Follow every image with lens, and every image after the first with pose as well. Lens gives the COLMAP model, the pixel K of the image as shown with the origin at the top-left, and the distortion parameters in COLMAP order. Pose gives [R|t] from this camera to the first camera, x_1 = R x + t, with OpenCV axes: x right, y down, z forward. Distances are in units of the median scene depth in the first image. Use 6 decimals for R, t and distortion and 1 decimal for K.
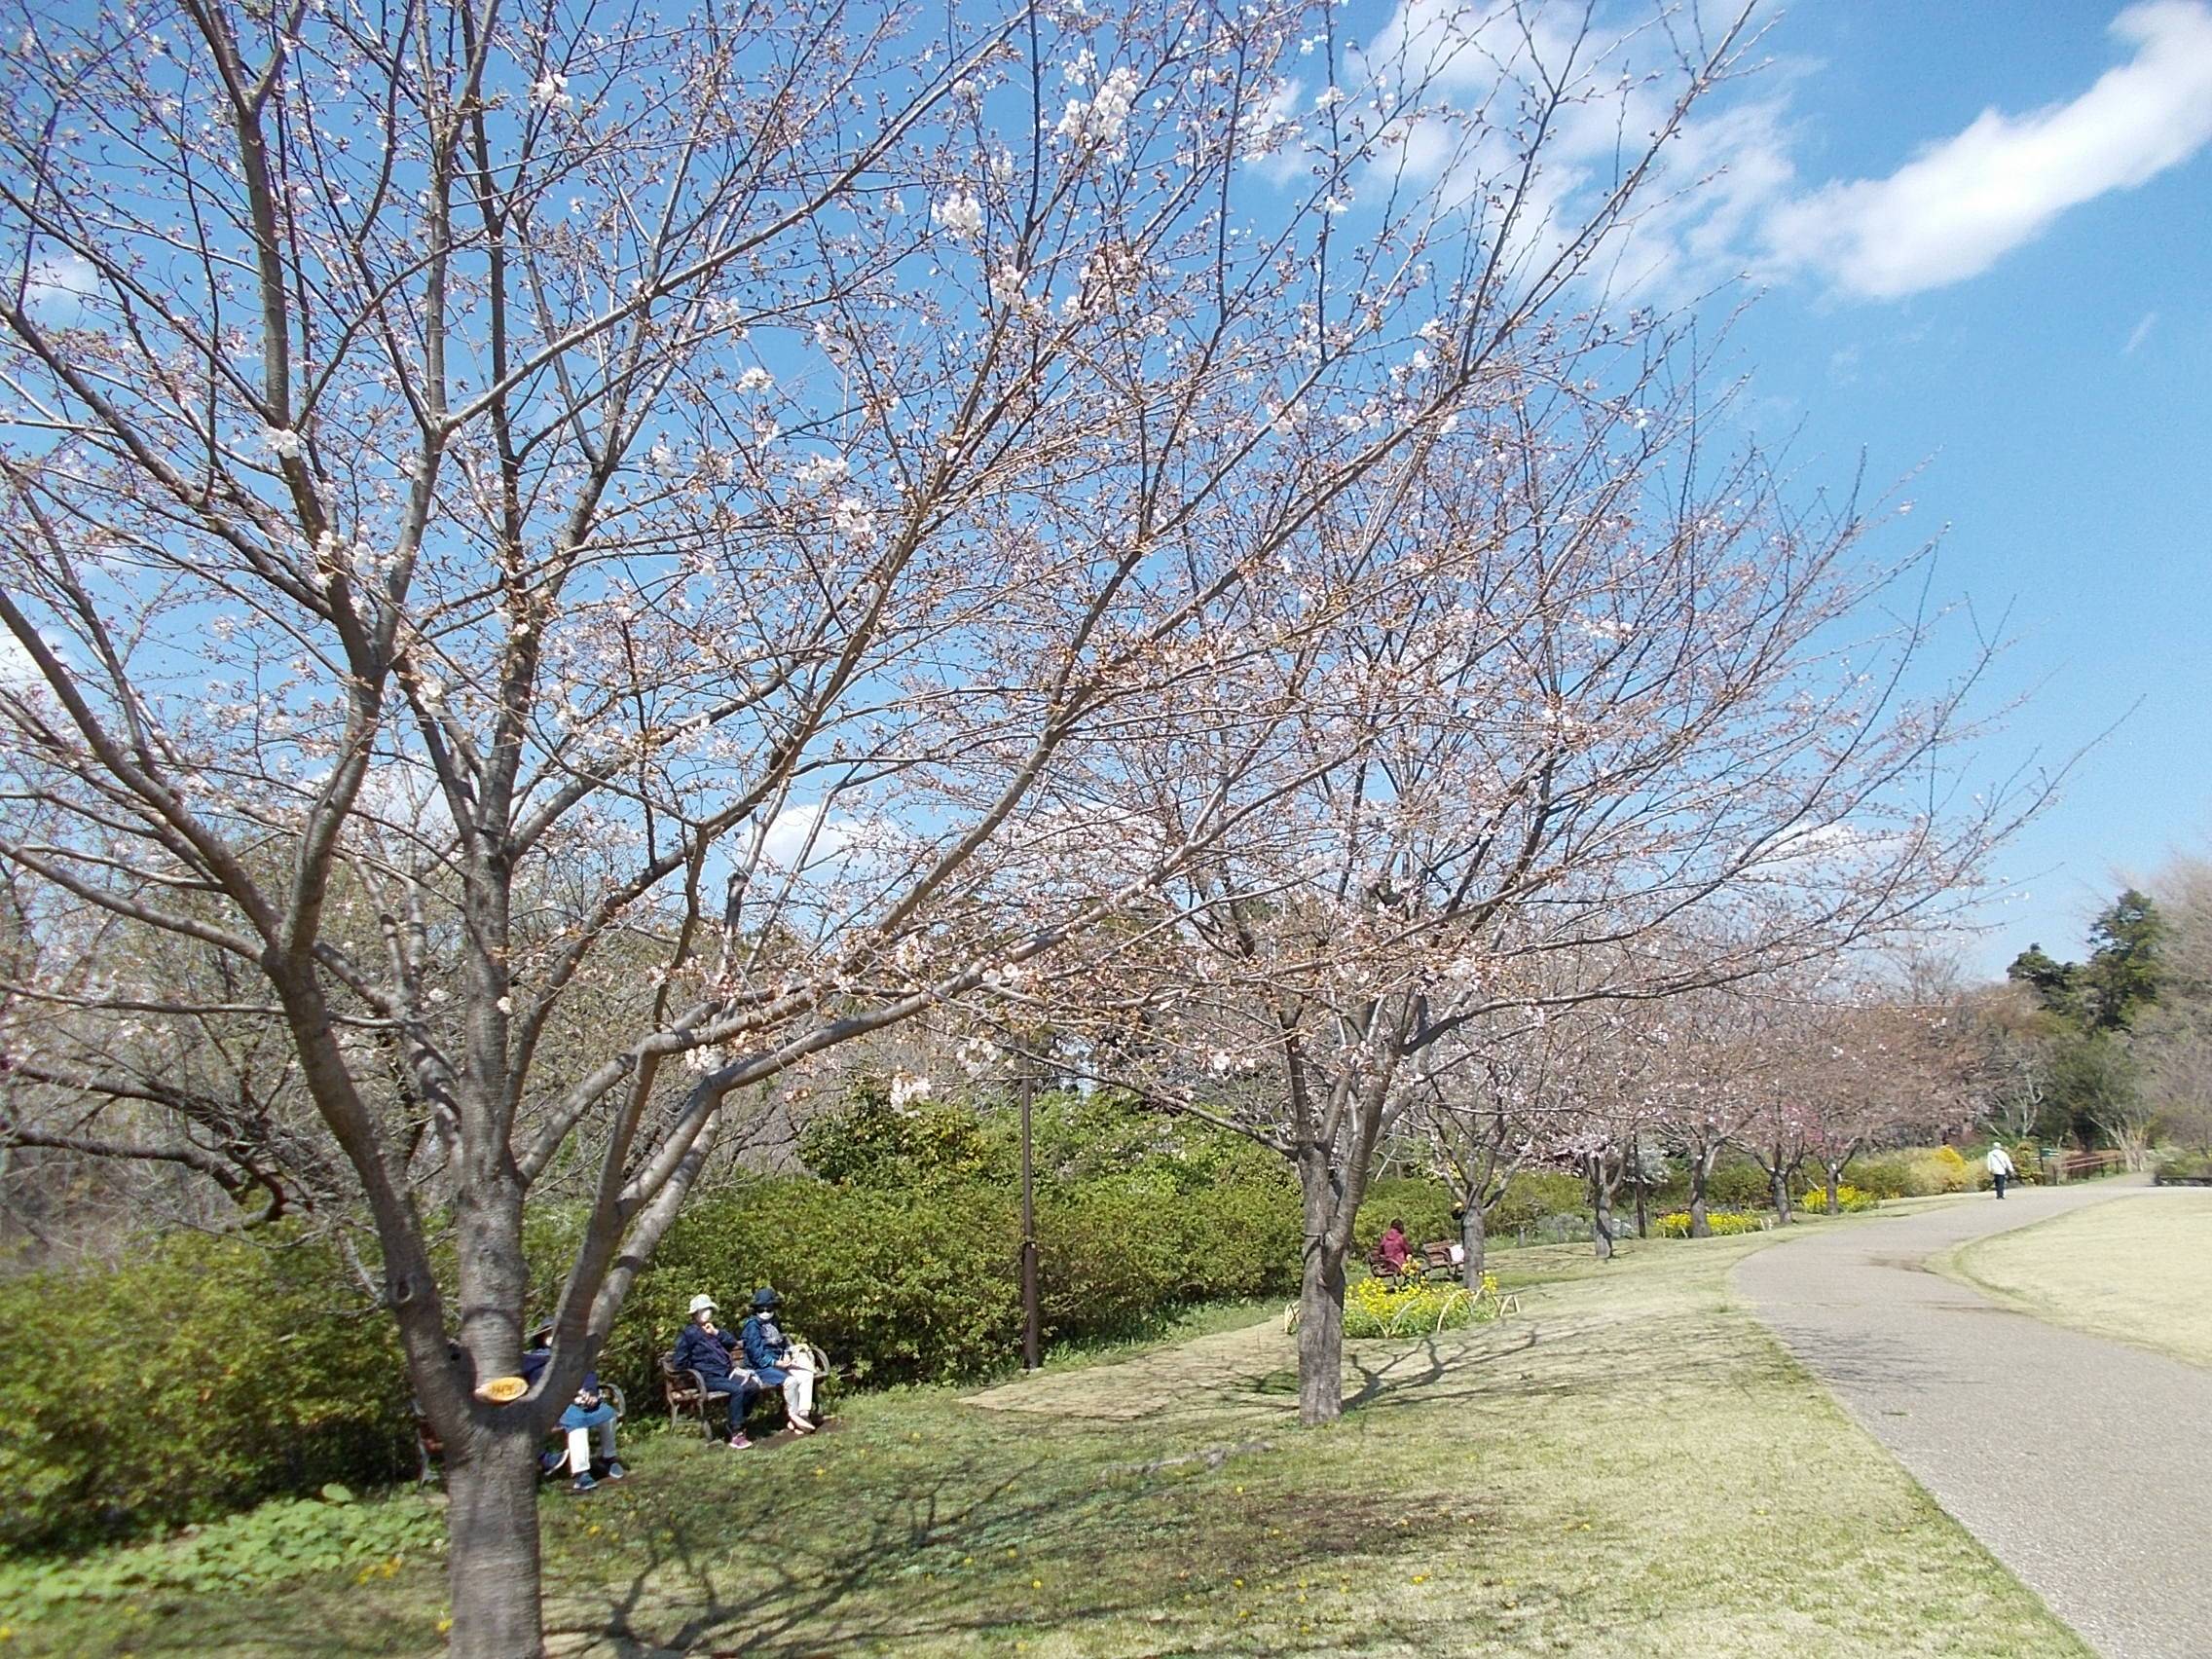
lens RADIAL K [[1658.9, 0, 1106.0], [0, 1658.9, 829.5], [0, 0, 1]] dist [0.066316, -0.068454]
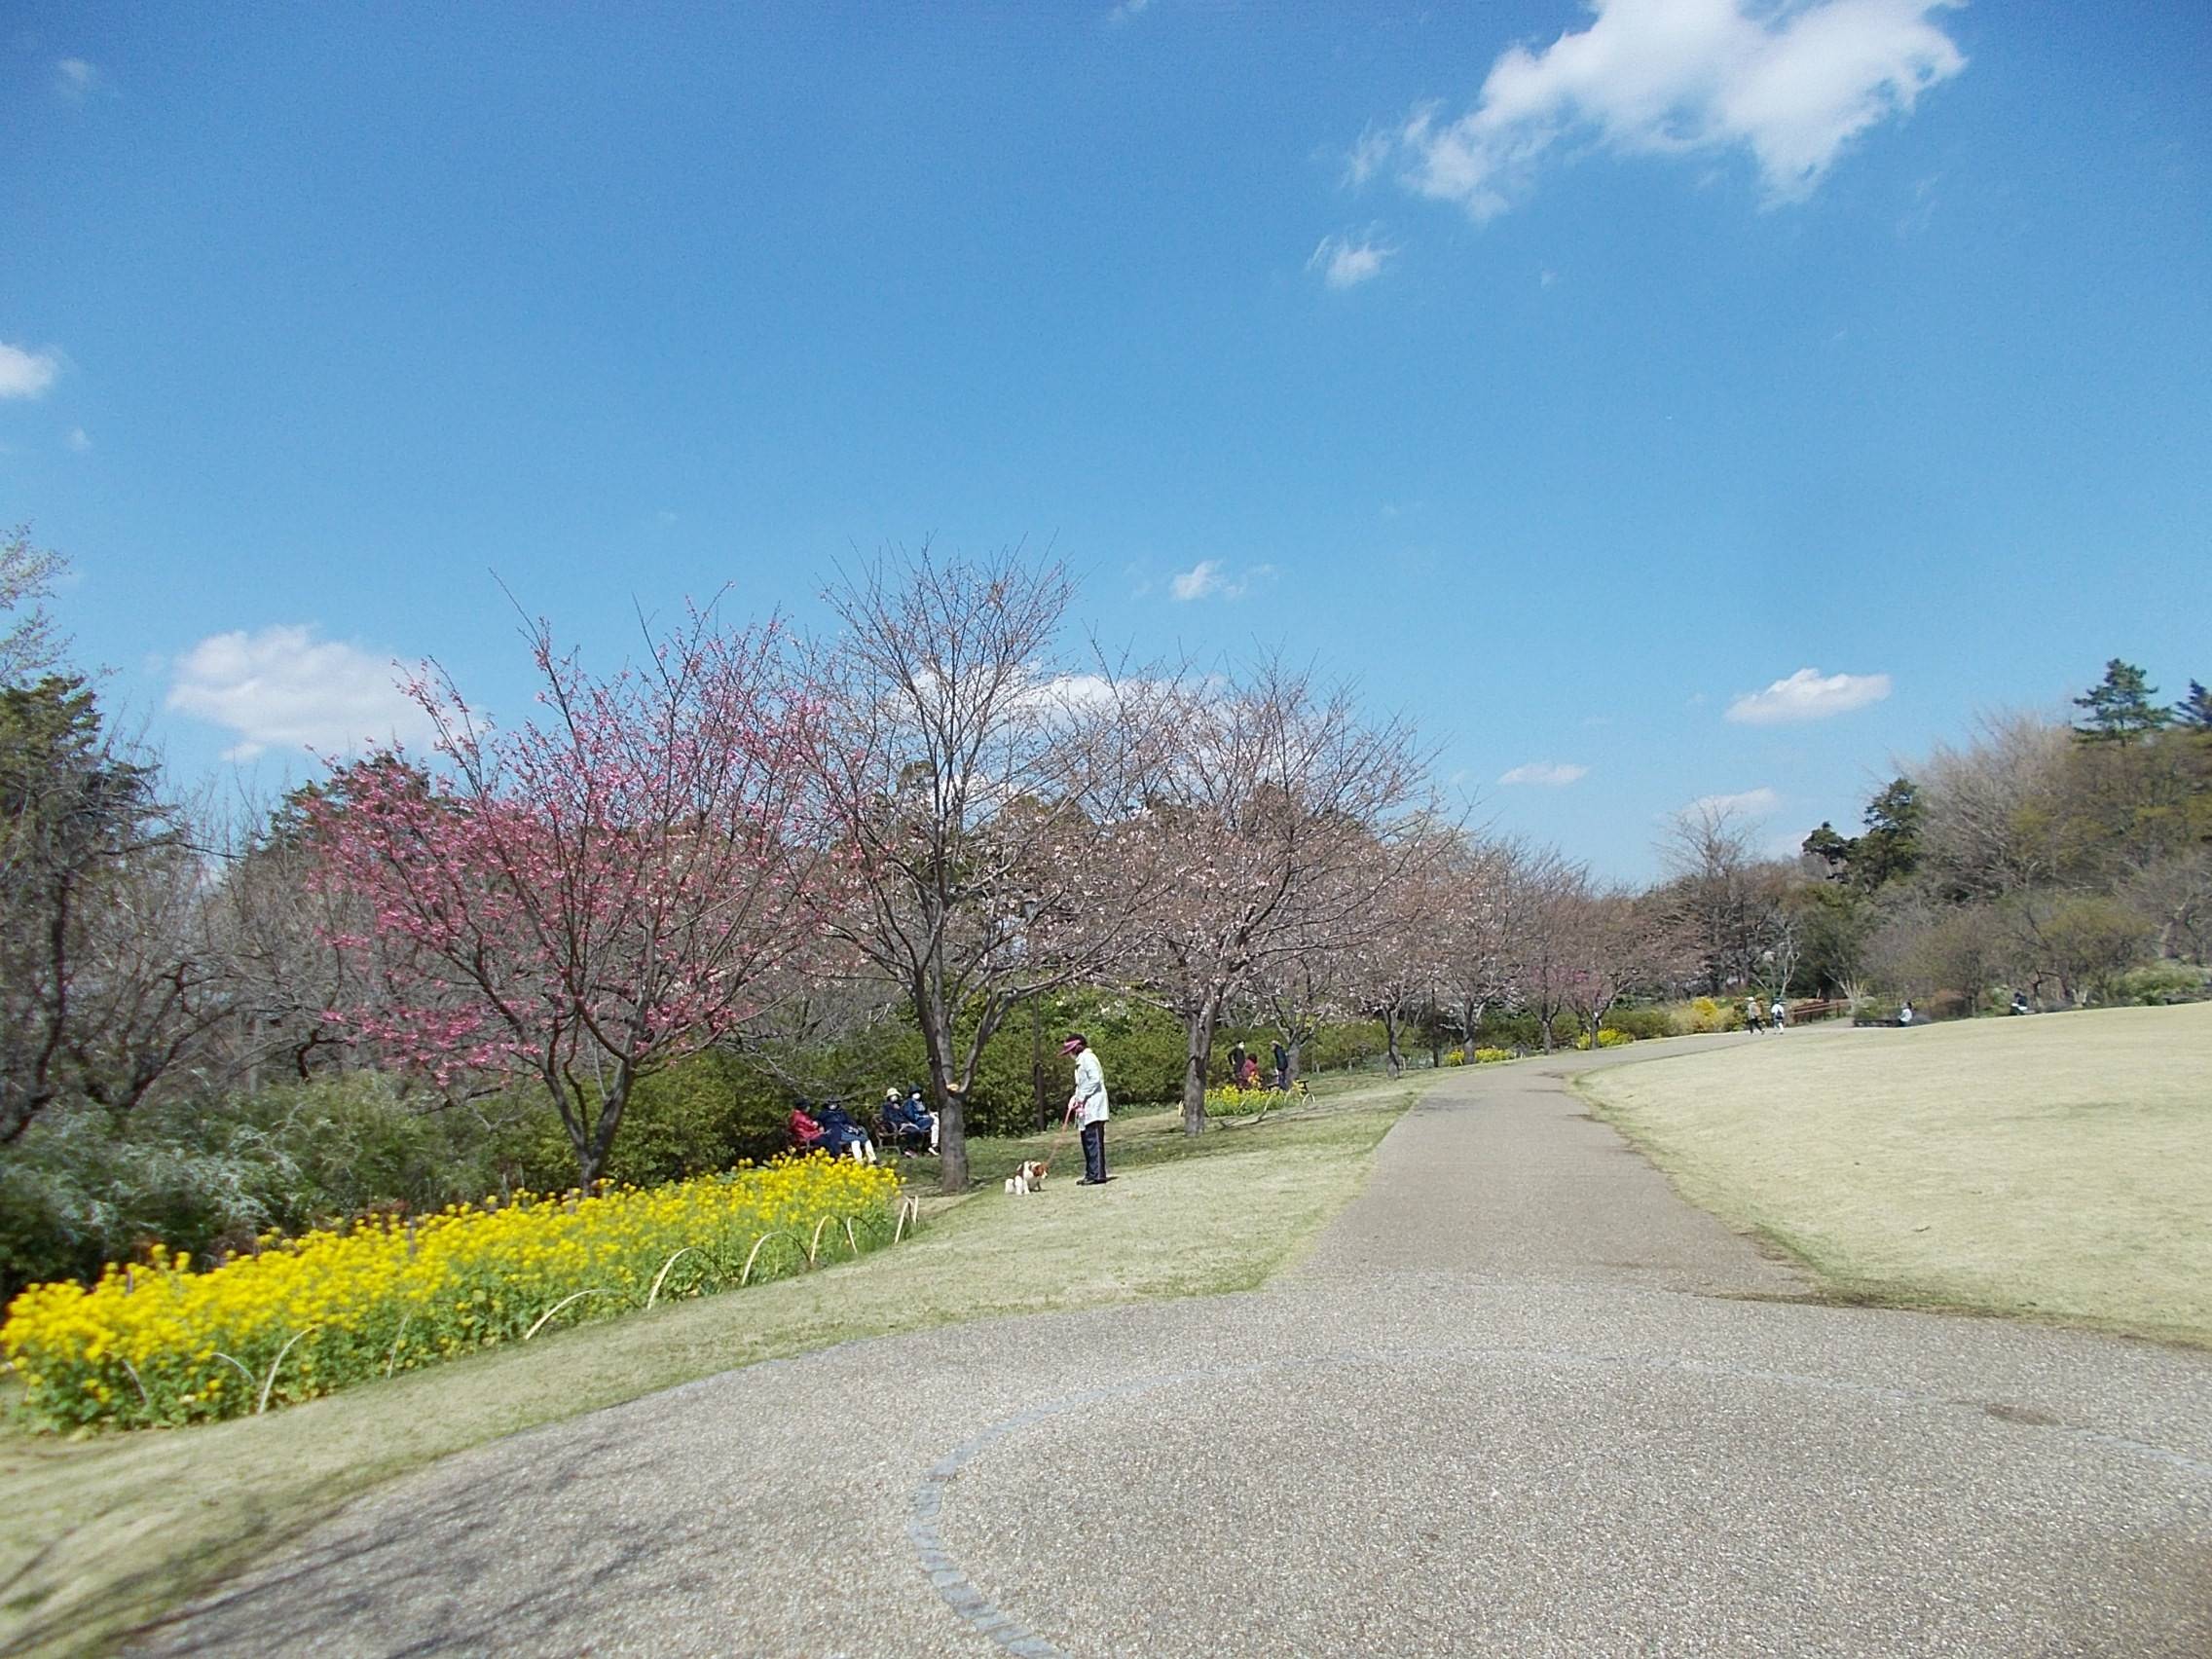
lens RADIAL K [[1658.9, 0, 1106.0], [0, 1658.9, 829.5], [0, 0, 1]] dist [0.066316, -0.068454]
pose [[0.998248, -0.002962, 0.059097, -0.023452], [-0.002127, 0.996305, 0.085863, -0.048104], [-0.059133, -0.085839, 0.994553, -0.231928]]
